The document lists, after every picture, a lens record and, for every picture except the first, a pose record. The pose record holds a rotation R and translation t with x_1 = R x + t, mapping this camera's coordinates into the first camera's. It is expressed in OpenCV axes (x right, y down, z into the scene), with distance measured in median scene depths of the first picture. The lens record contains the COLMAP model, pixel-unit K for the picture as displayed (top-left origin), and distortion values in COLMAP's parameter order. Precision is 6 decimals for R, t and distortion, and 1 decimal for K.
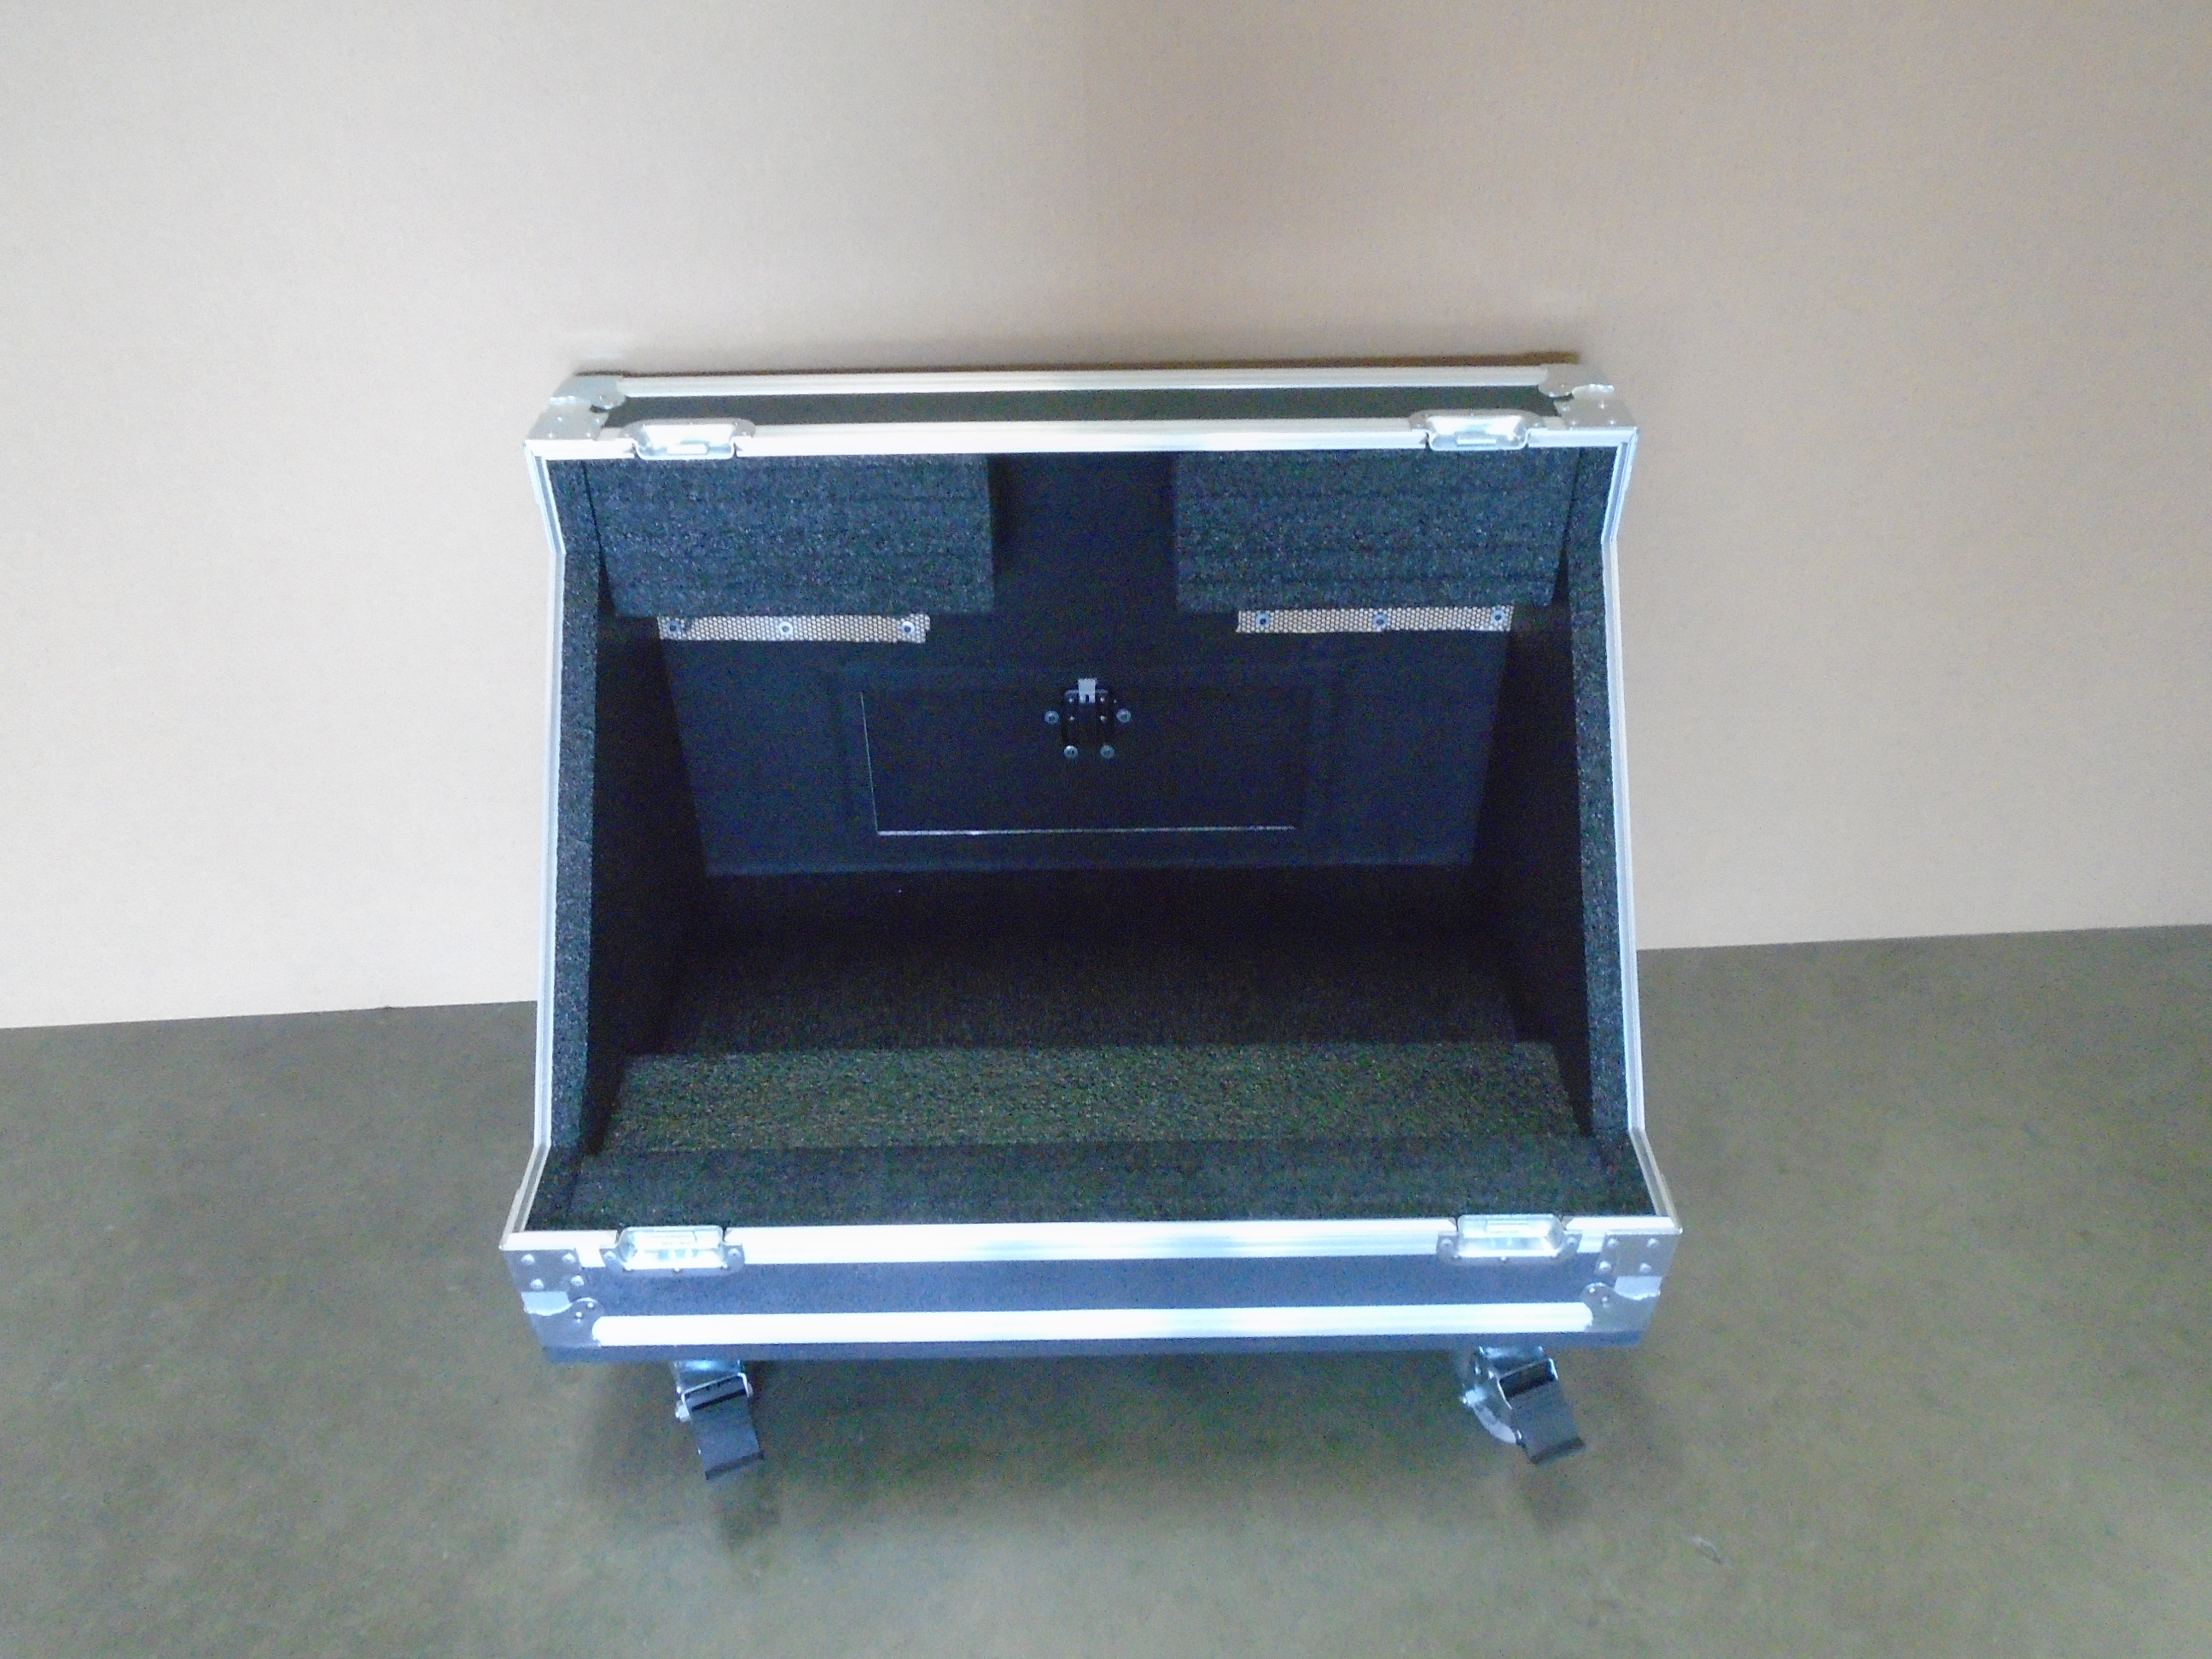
lens RADIAL K [[1726.3, 0, 1112.6], [0, 1726.3, 833.5], [0, 0, 1]] dist [-0.015455, 0.007211]
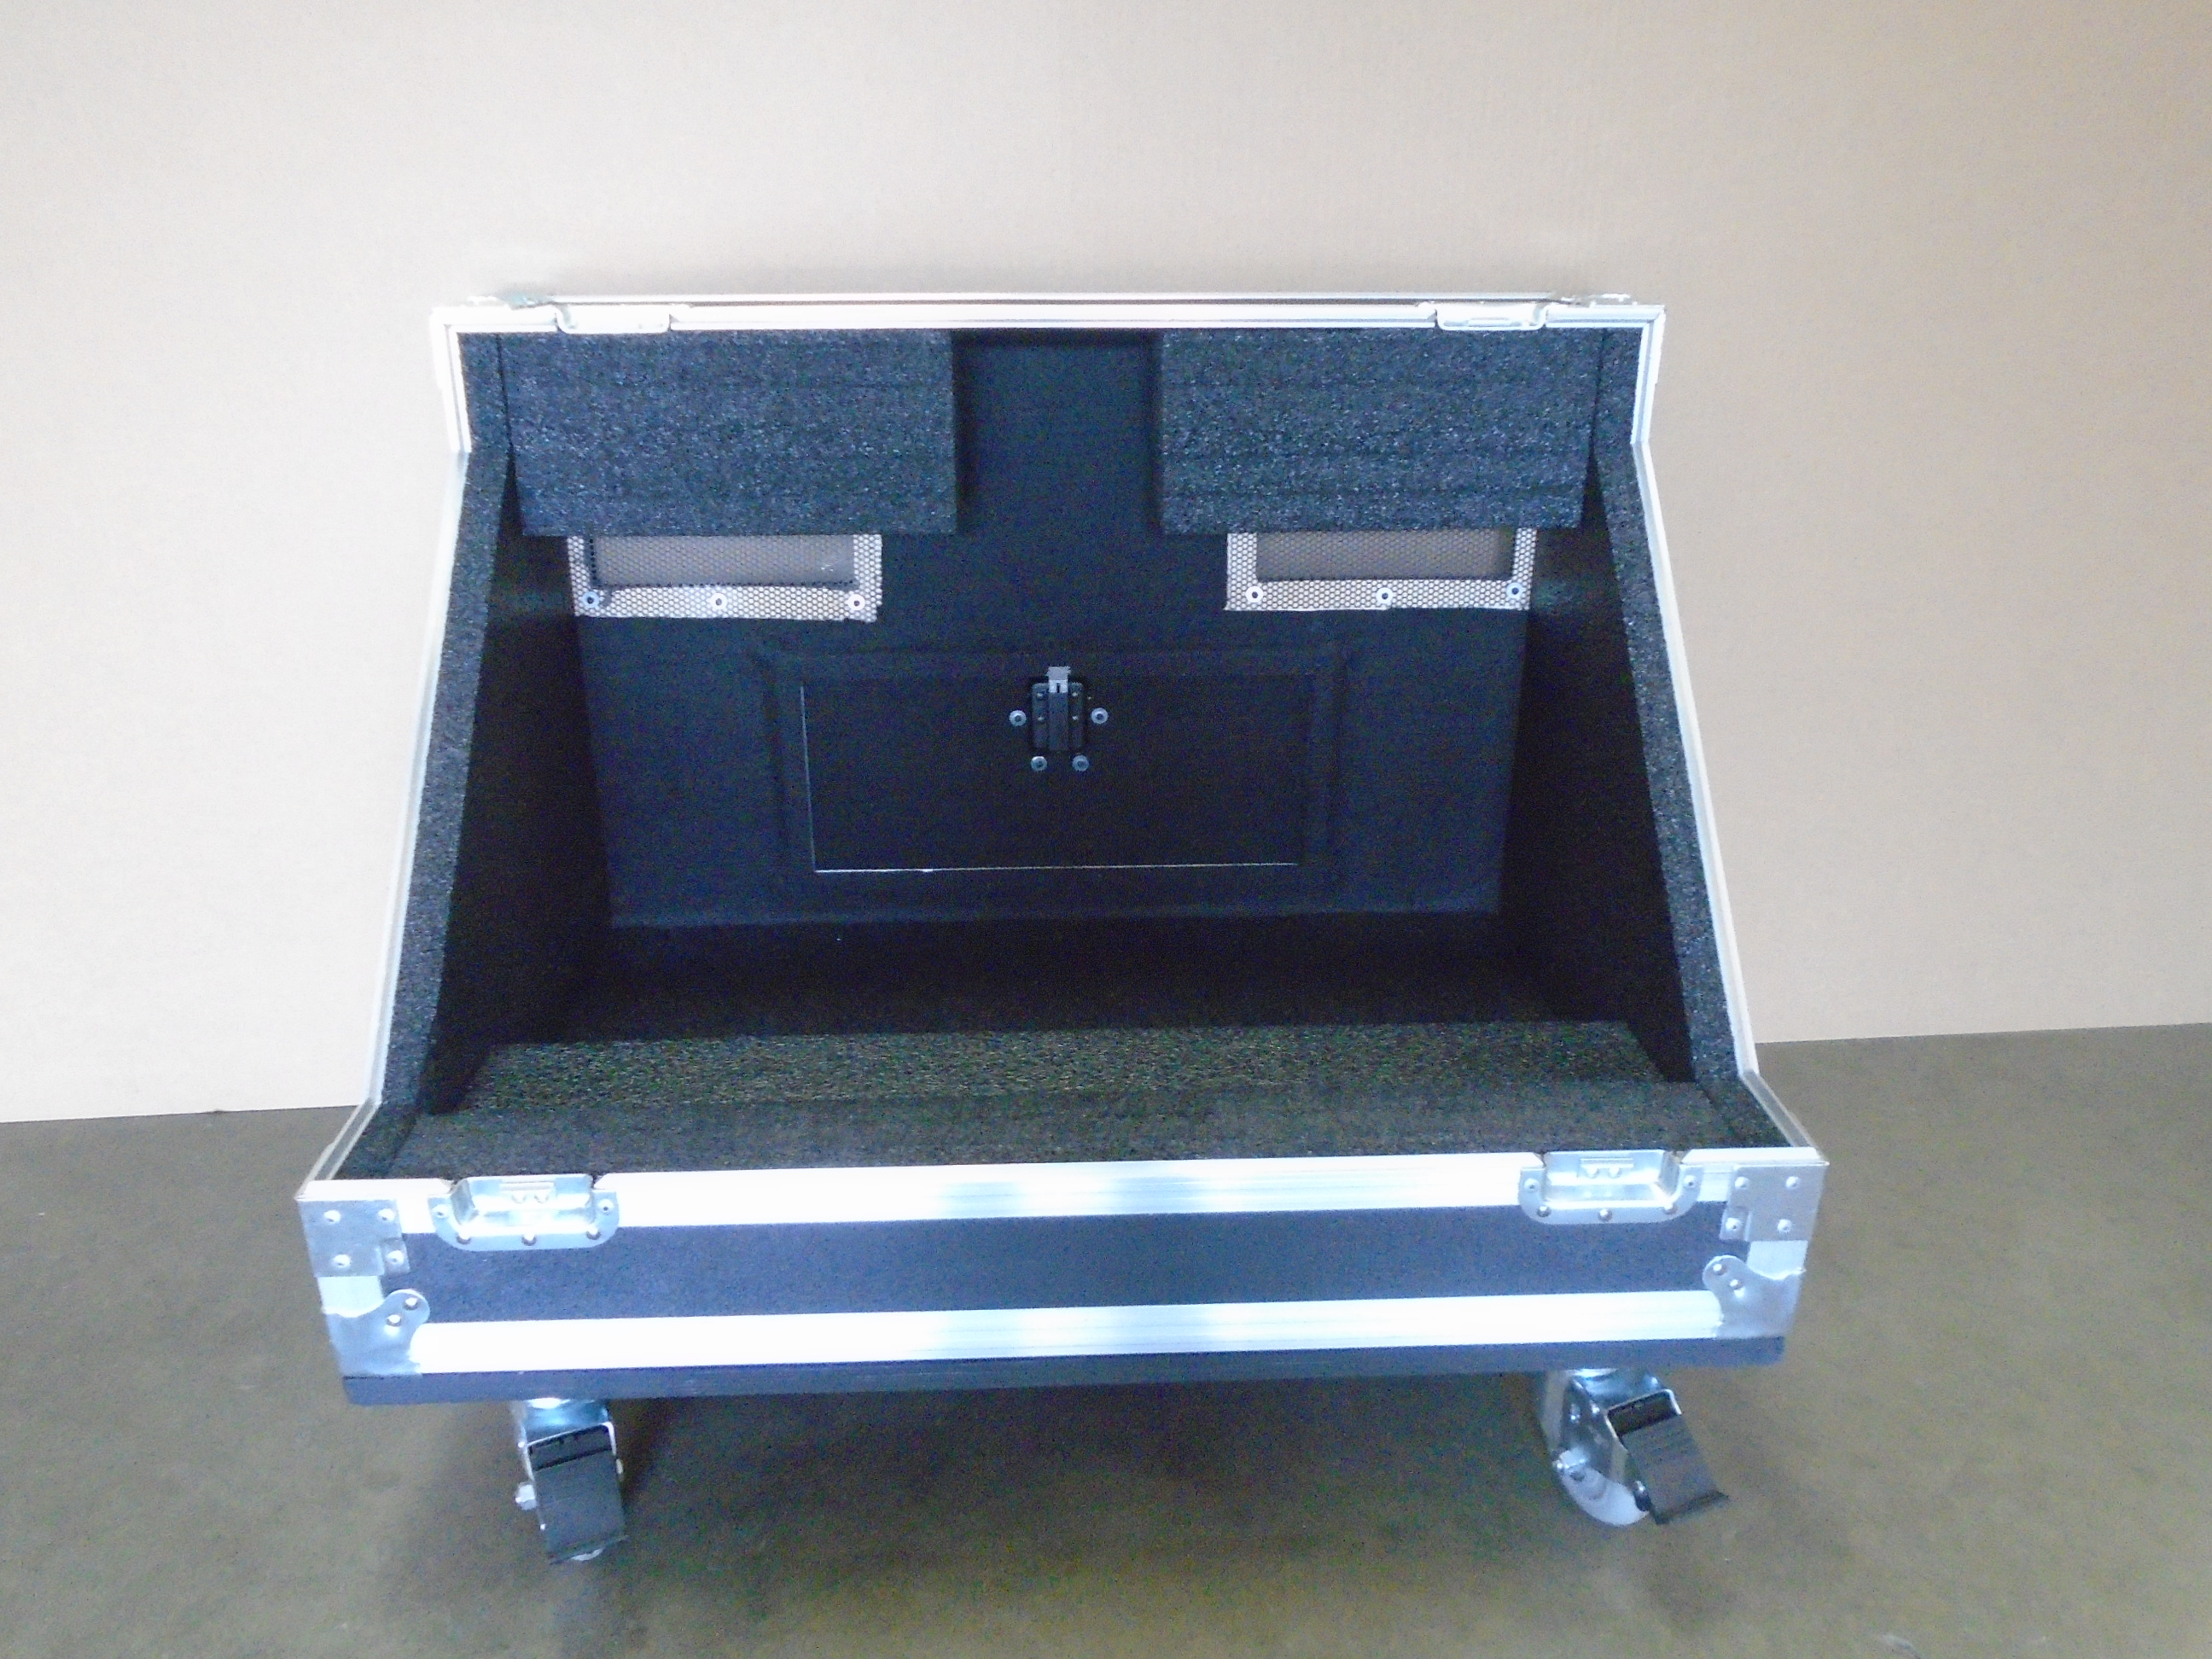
lens RADIAL K [[1726.3, 0, 1111.4], [0, 1726.3, 832.5], [0, 0, 1]] dist [-0.015455, 0.007211]
pose [[0.999552, -0.003929, 0.029685, -0.016549], [0.011918, 0.961652, -0.274013, 0.275061], [-0.027470, 0.274244, 0.961268, 0.200127]]
